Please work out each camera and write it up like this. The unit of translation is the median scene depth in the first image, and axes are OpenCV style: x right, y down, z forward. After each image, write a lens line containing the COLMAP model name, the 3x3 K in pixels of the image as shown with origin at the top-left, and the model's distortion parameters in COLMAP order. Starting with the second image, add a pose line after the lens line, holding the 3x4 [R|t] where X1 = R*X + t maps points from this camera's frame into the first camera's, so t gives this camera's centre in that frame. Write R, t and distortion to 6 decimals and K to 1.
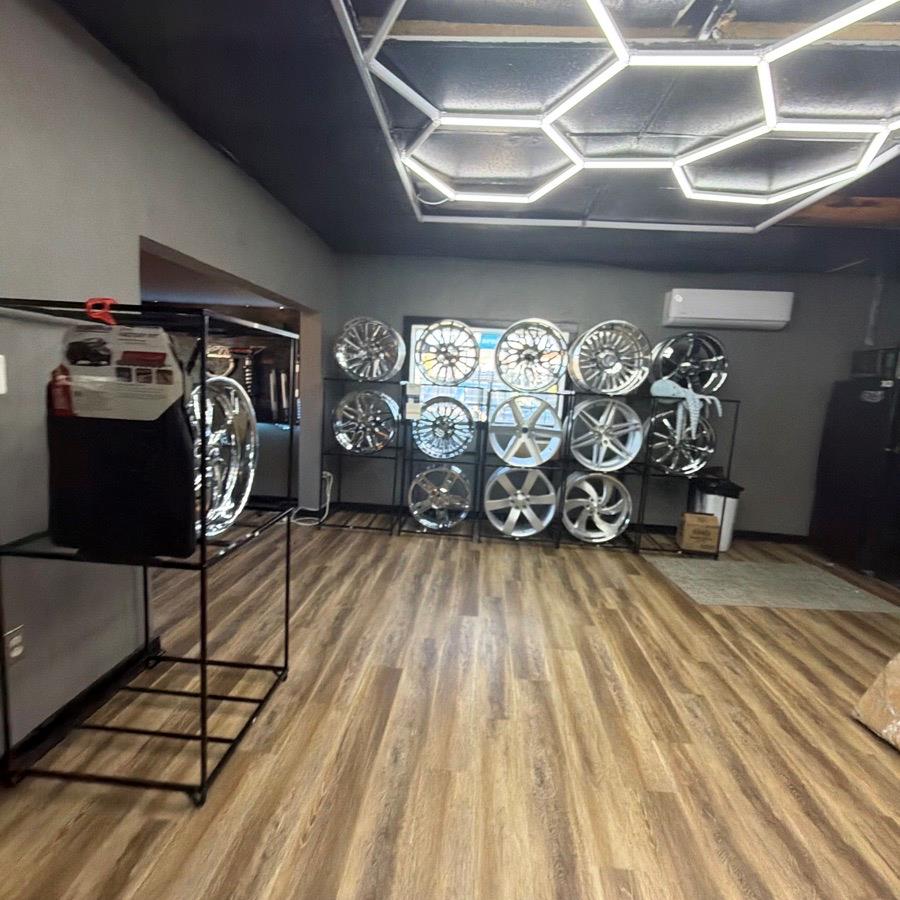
lens RADIAL K [[478.8, 0, 448.6], [0, 478.8, 449.4], [0, 0, 1]] dist [0.003796, -0.001069]
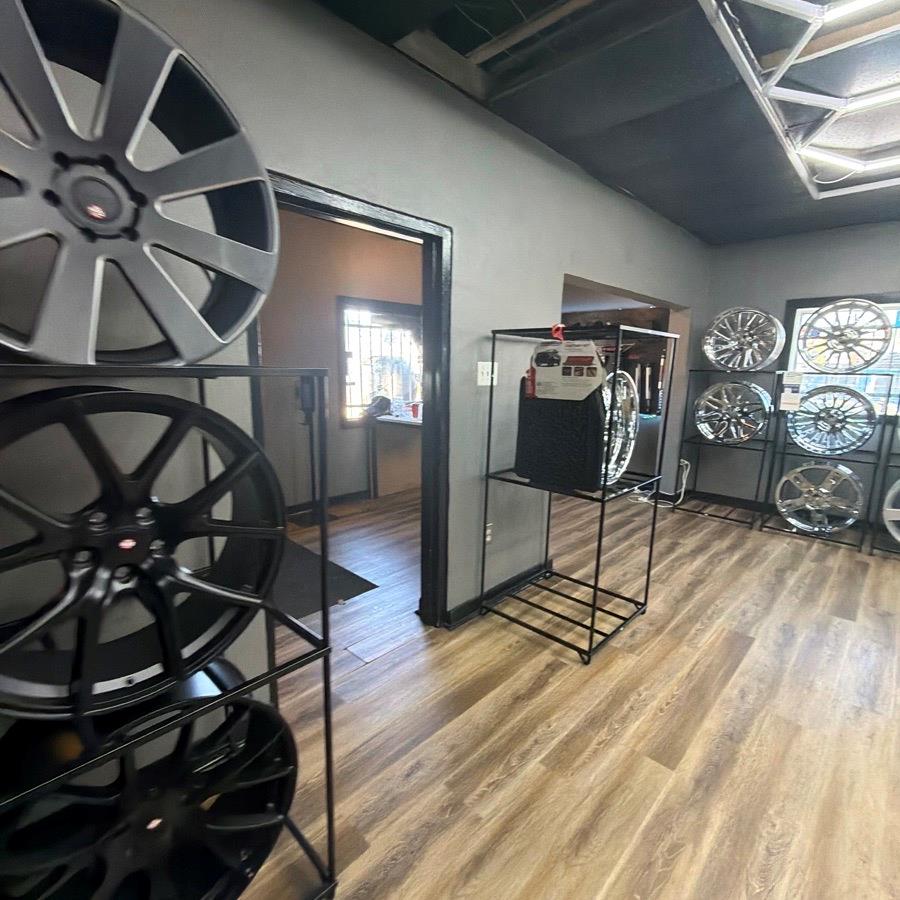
lens RADIAL K [[478.8, 0, 448.5], [0, 478.8, 451.9], [0, 0, 1]] dist [0.003796, -0.001069]
pose [[0.768609, 0.071520, -0.635709, 0.024570], [-0.061776, 0.997385, 0.037519, 0.036865], [0.636730, 0.010434, 0.771017, -0.230000]]
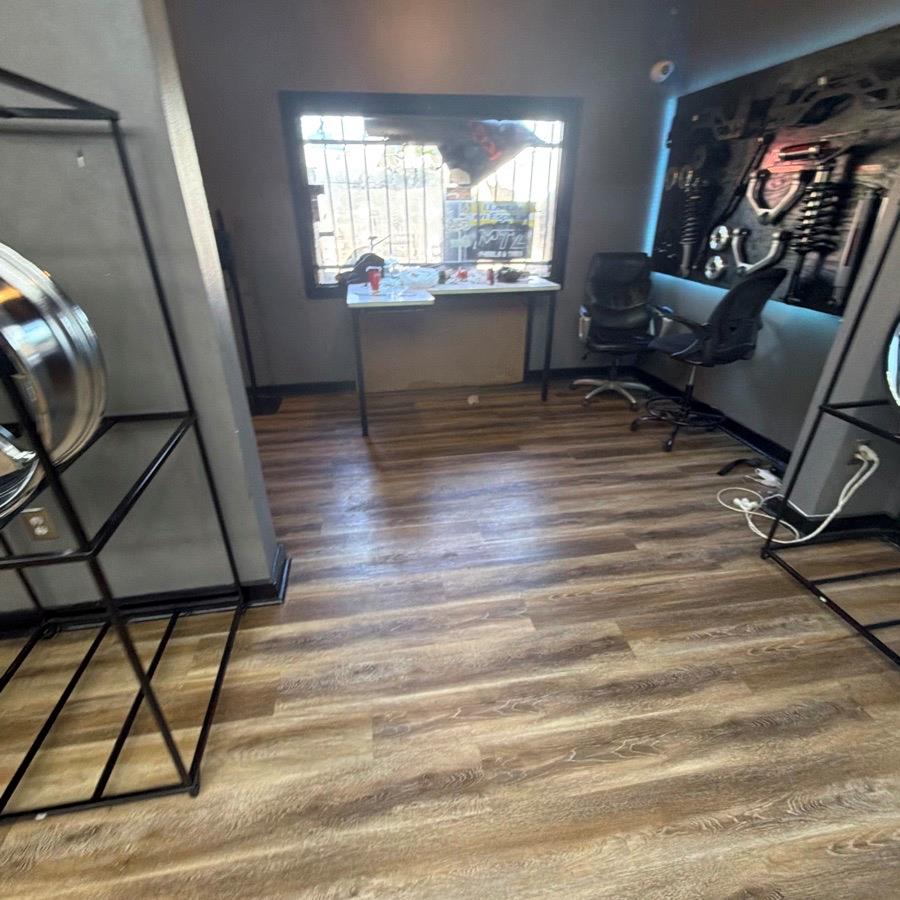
lens RADIAL K [[478.8, 0, 467.6], [0, 478.8, 449.8], [0, 0, 1]] dist [0.003796, -0.001069]
pose [[0.243434, 0.381148, -0.891889, 0.060982], [-0.124212, 0.924231, 0.361067, -0.101027], [0.961931, 0.022887, 0.272332, 0.915226]]
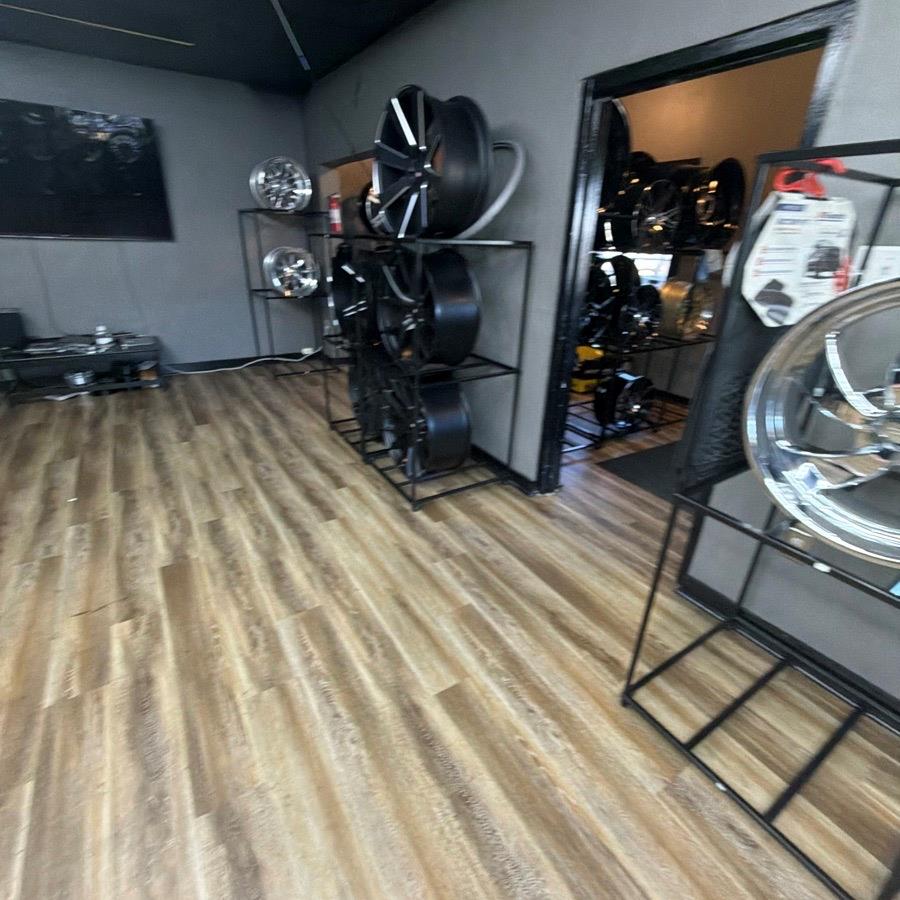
lens RADIAL K [[478.8, 0, 449.7], [0, 478.8, 450.2], [0, 0, 1]] dist [0.003796, -0.001069]
pose [[-0.795820, 0.178422, -0.578650, 0.154658], [-0.155870, 0.863042, 0.480482, -0.092042], [0.585128, 0.472572, -0.659015, 0.679937]]
